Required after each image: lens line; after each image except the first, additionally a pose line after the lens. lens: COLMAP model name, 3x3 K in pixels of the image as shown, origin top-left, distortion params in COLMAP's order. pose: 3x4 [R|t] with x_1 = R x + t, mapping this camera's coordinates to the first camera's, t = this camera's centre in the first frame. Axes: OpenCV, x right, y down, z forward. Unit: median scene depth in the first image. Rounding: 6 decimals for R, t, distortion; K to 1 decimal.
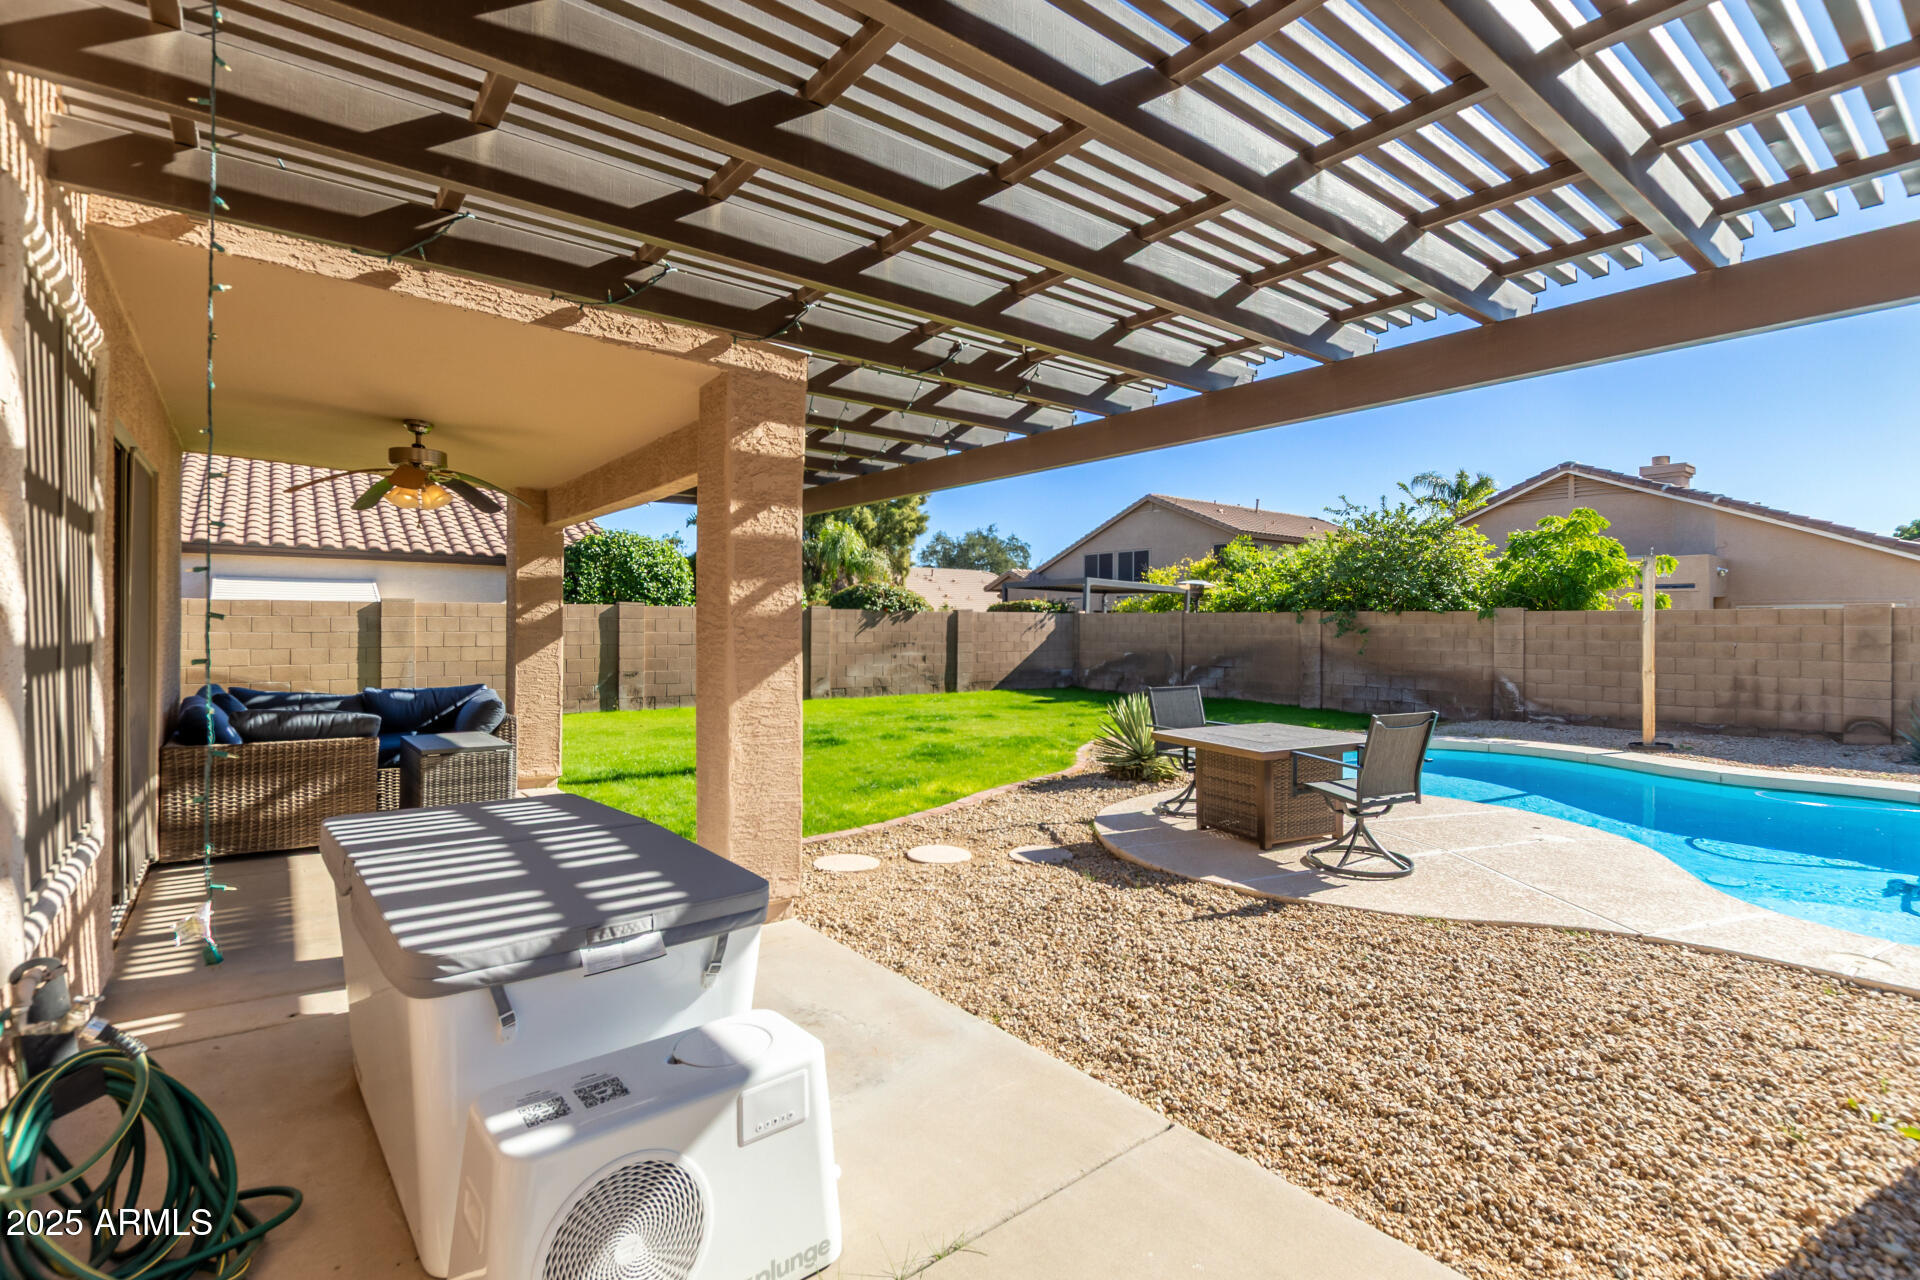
lens RADIAL K [[882.4, 0, 964.4], [0, 882.4, 625.9], [0, 0, 1]] dist [0.001546, 0.000386]
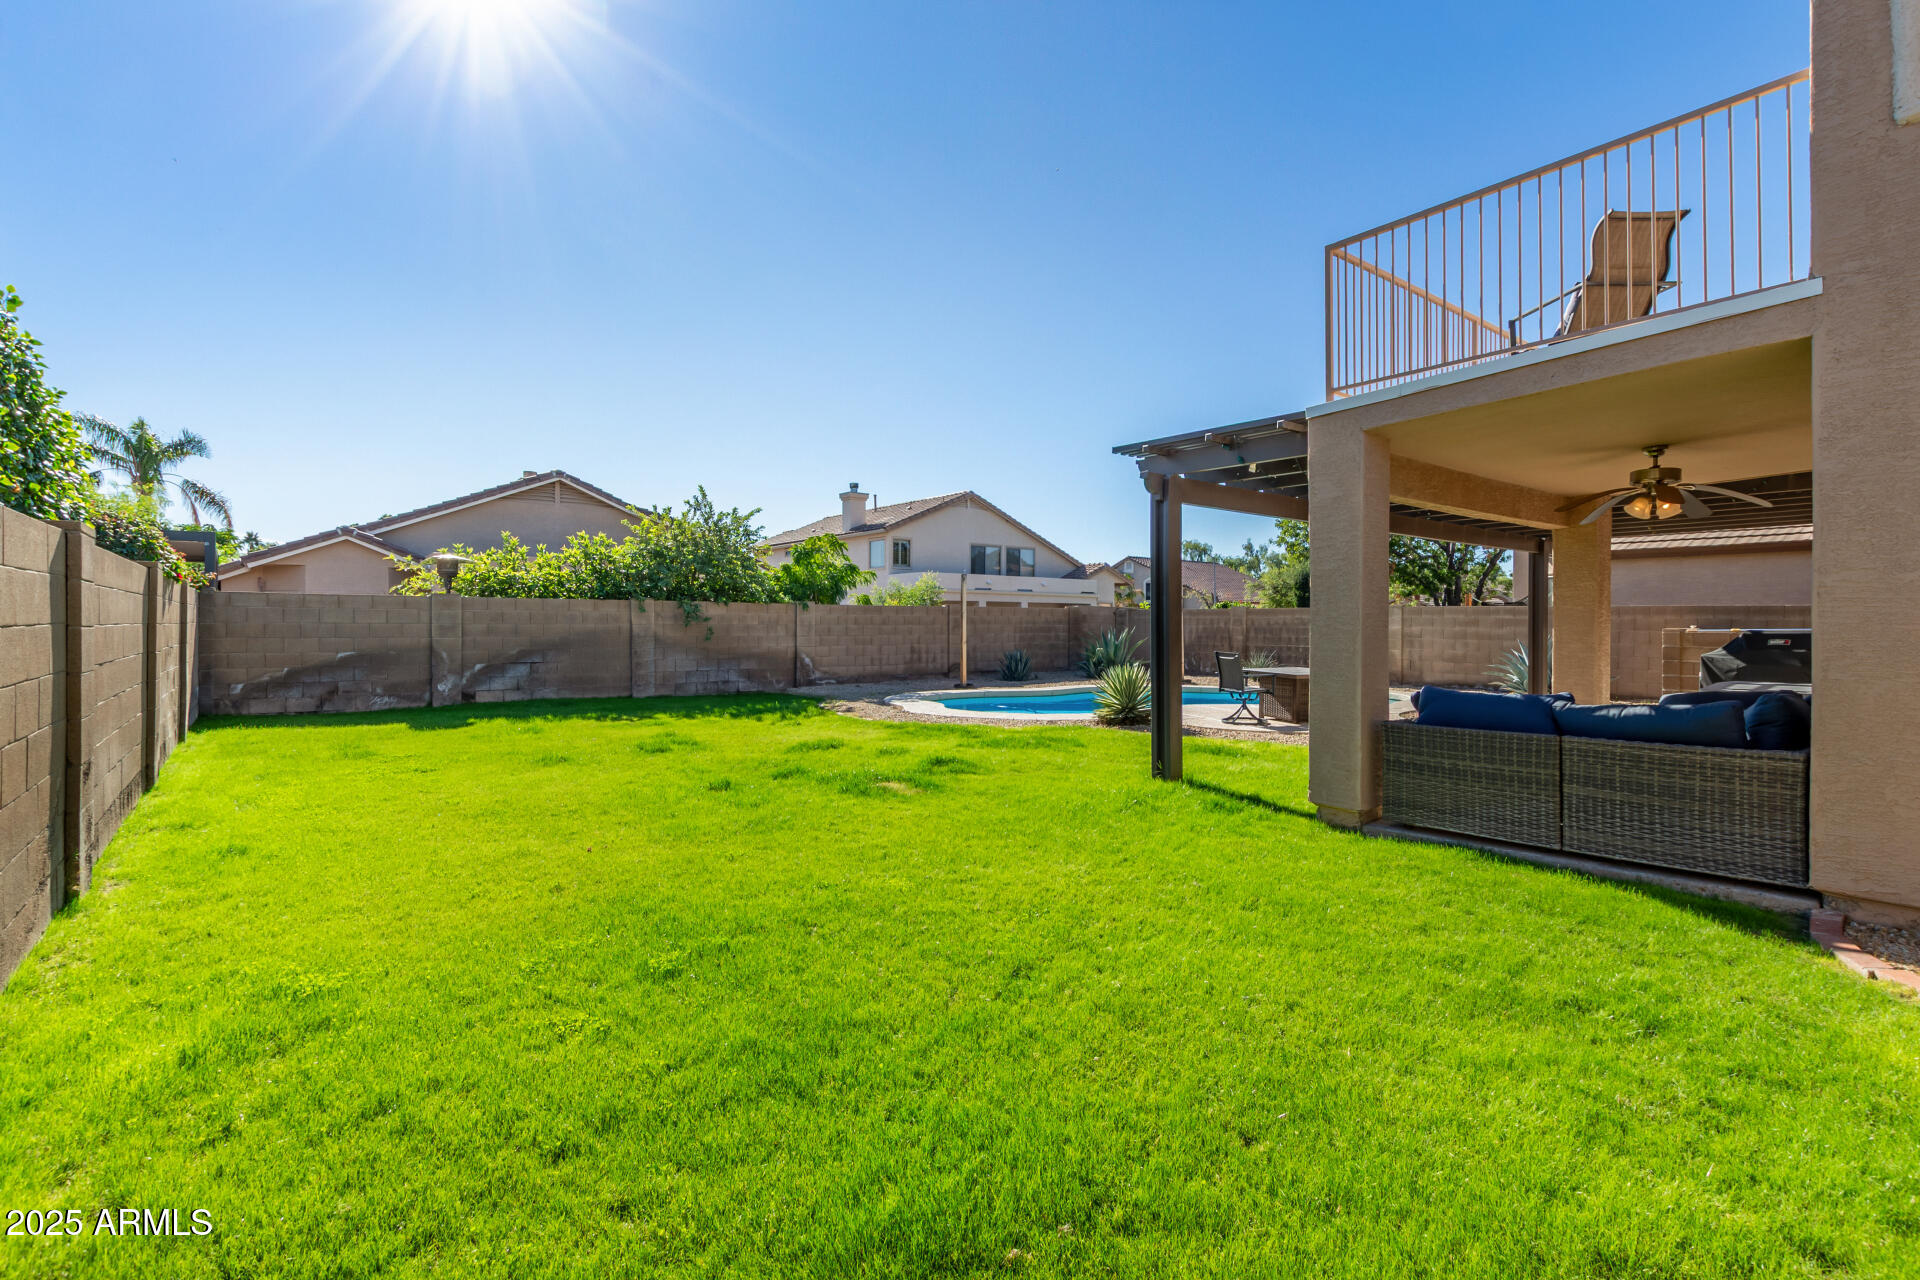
lens RADIAL K [[882.4, 0, 964.4], [0, 882.4, 625.9], [0, 0, 1]] dist [0.001546, 0.000386]
pose [[0.004580, -0.008364, 0.999955, -0.565720], [-0.002493, 0.999962, 0.008376, 0.003478], [-0.999986, -0.002531, 0.004559, 0.599706]]
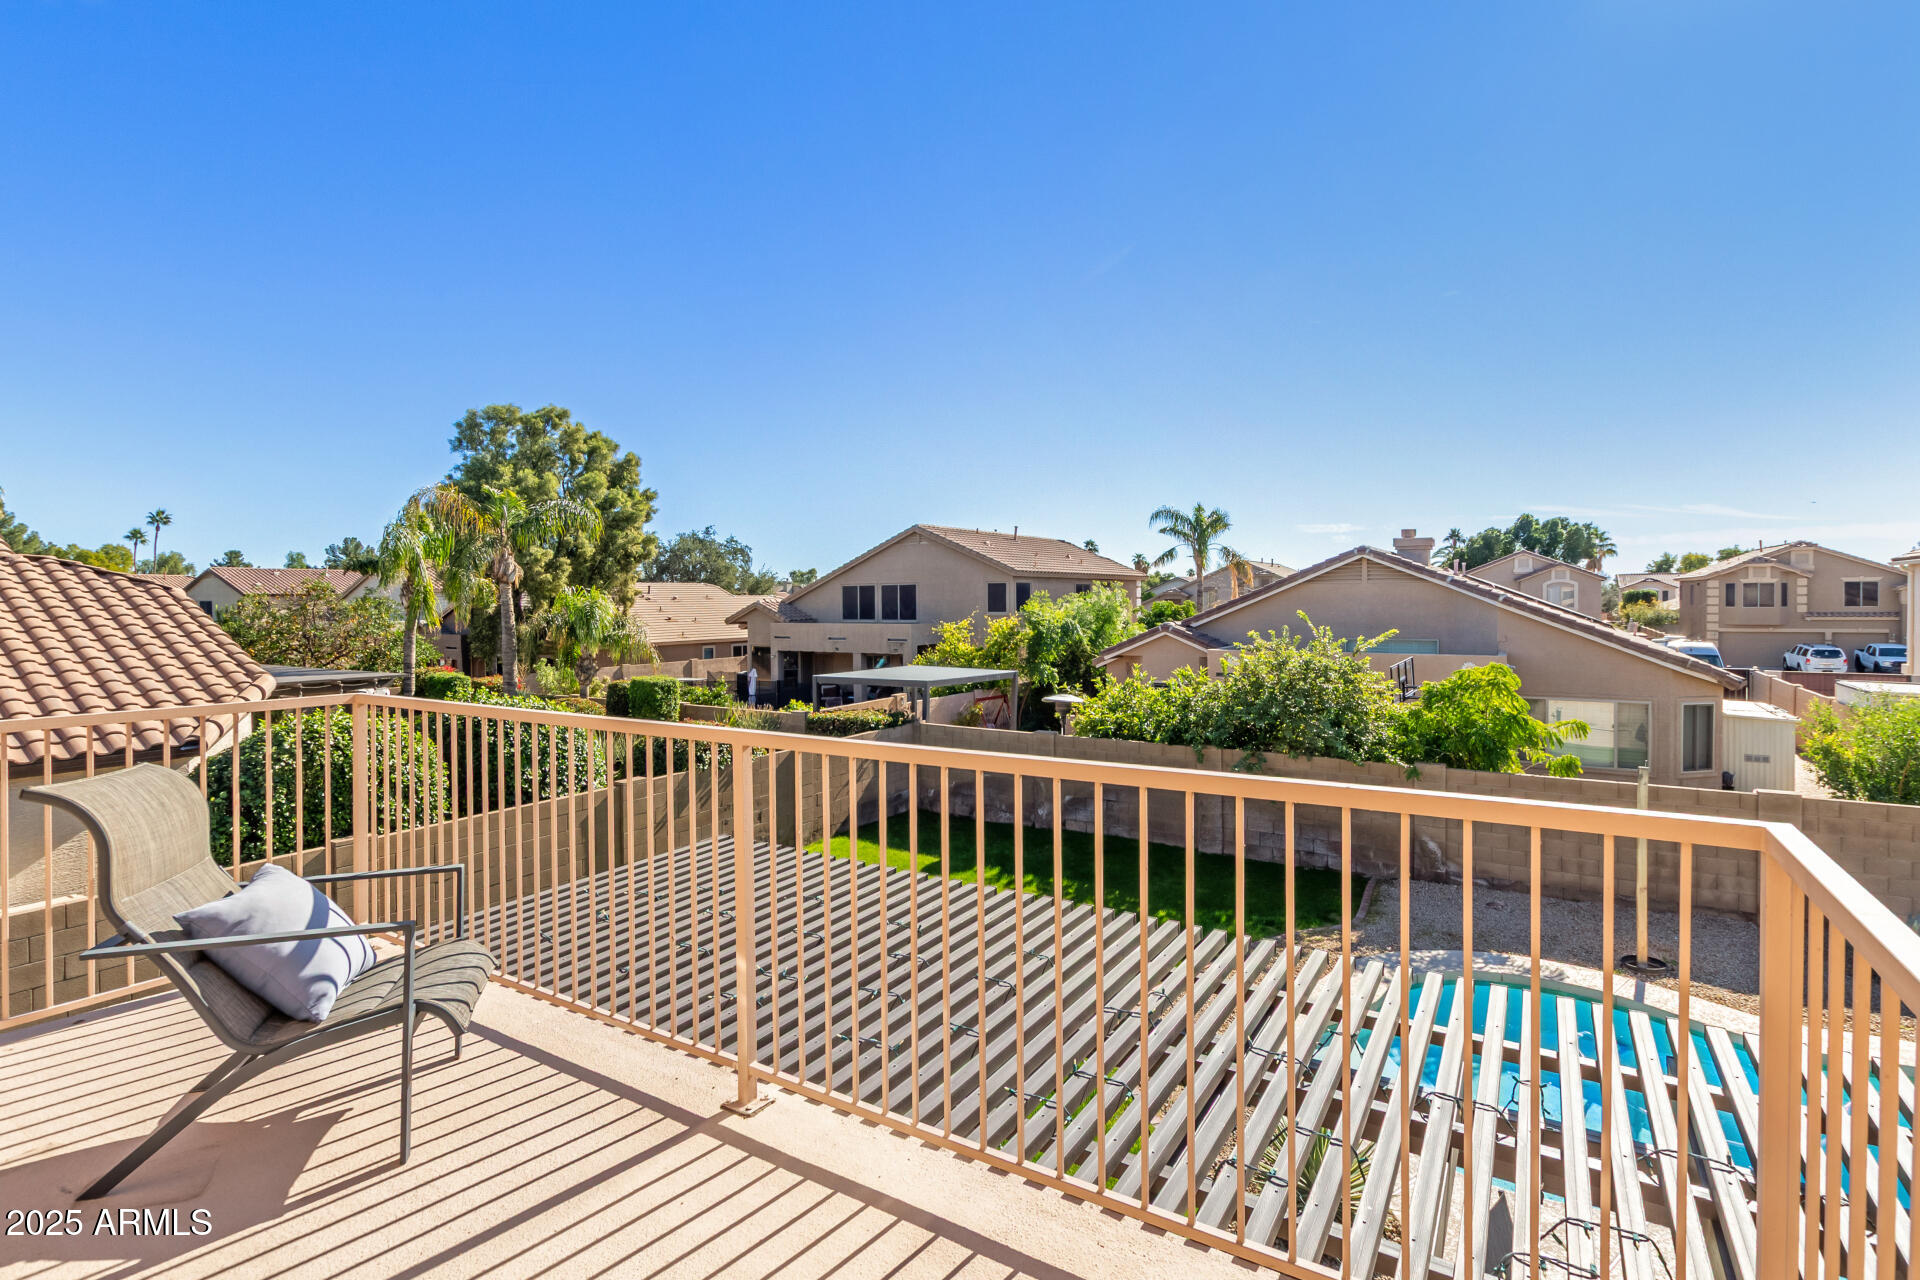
lens RADIAL K [[905.5, 0, 960.8], [0, 905.5, 605.1], [0, 0, 1]] dist [0.000454, 0.000060]
pose [[0.943273, -0.015976, 0.331634, -0.149553], [0.014424, 0.999870, 0.007141, -0.164692], [-0.331705, -0.001952, 0.943381, 0.190307]]
